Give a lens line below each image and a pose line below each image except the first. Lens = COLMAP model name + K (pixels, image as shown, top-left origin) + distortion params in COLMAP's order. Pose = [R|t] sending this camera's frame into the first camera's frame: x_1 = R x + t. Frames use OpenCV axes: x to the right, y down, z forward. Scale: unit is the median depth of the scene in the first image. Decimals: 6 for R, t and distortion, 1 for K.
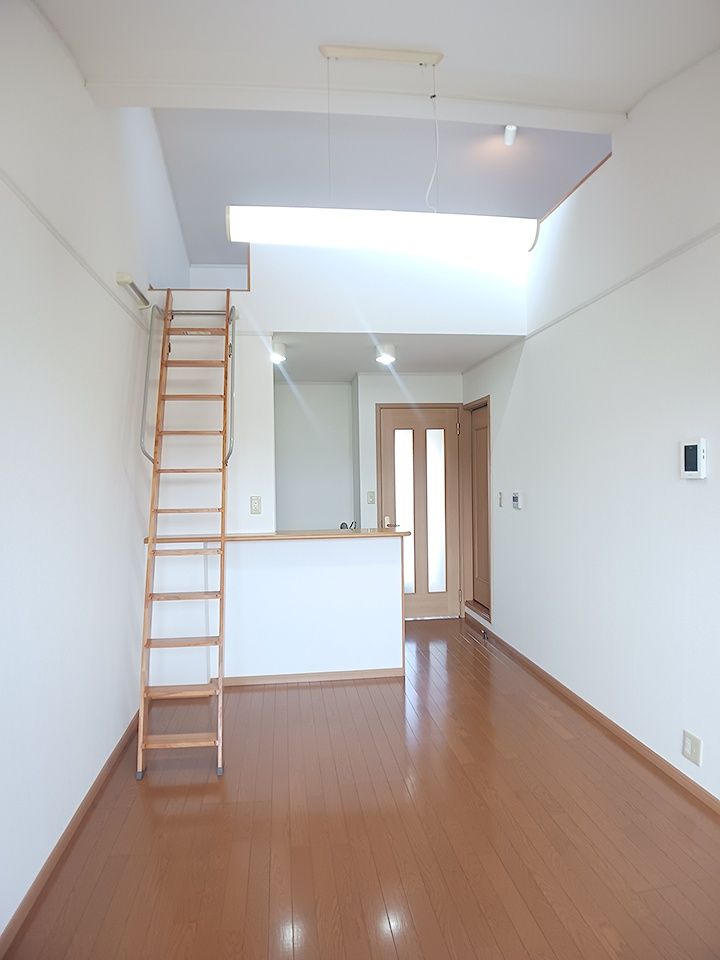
lens RADIAL K [[577.8, 0, 355.0], [0, 577.8, 483.7], [0, 0, 1]] dist [-0.003218, -0.092120]
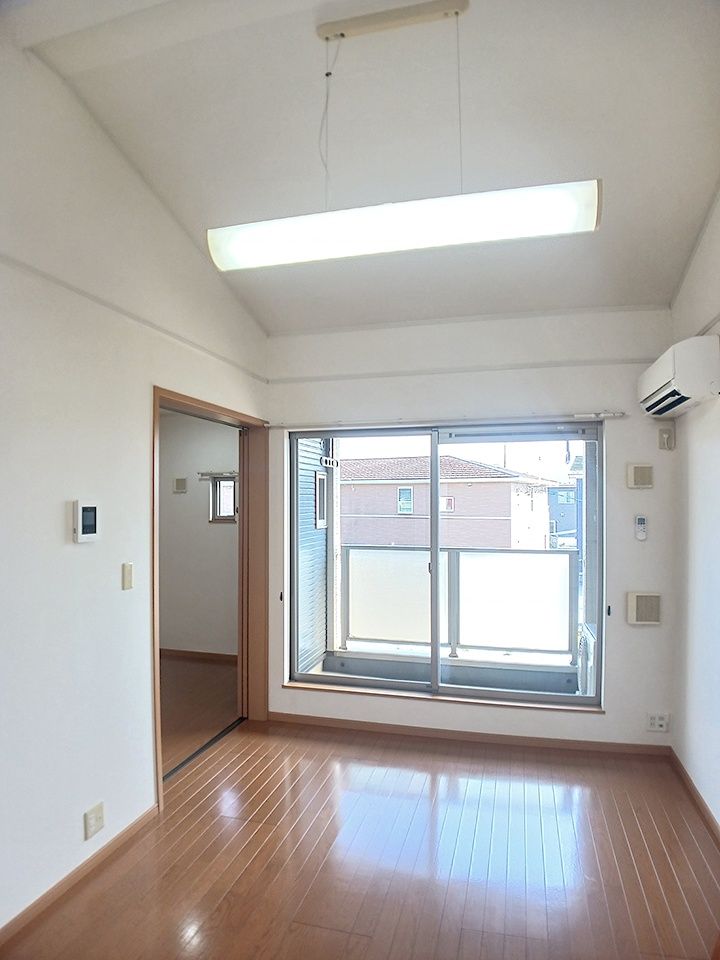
lens RADIAL K [[577.8, 0, 355.0], [0, 577.8, 483.7], [0, 0, 1]] dist [-0.003218, -0.092120]
pose [[-0.924536, 0.026265, 0.380188, -0.194298], [0.020338, 0.999601, -0.019600, -0.078355], [-0.380551, -0.010388, -0.924702, 1.721817]]
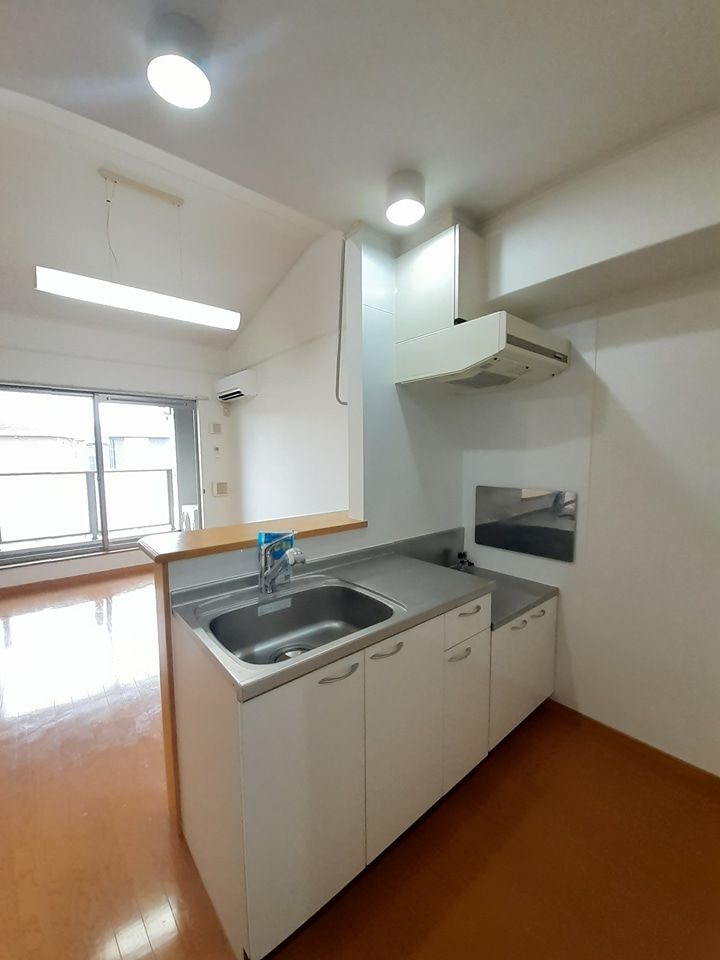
lens RADIAL K [[382.8, 0, 361.9], [0, 382.8, 485.4], [0, 0, 1]] dist [0.015429, -0.000015]
pose [[-0.840849, 0.068456, -0.536923, 0.155027], [0.014091, 0.994402, 0.104715, -0.010466], [0.541086, 0.080484, -0.837107, 2.303998]]
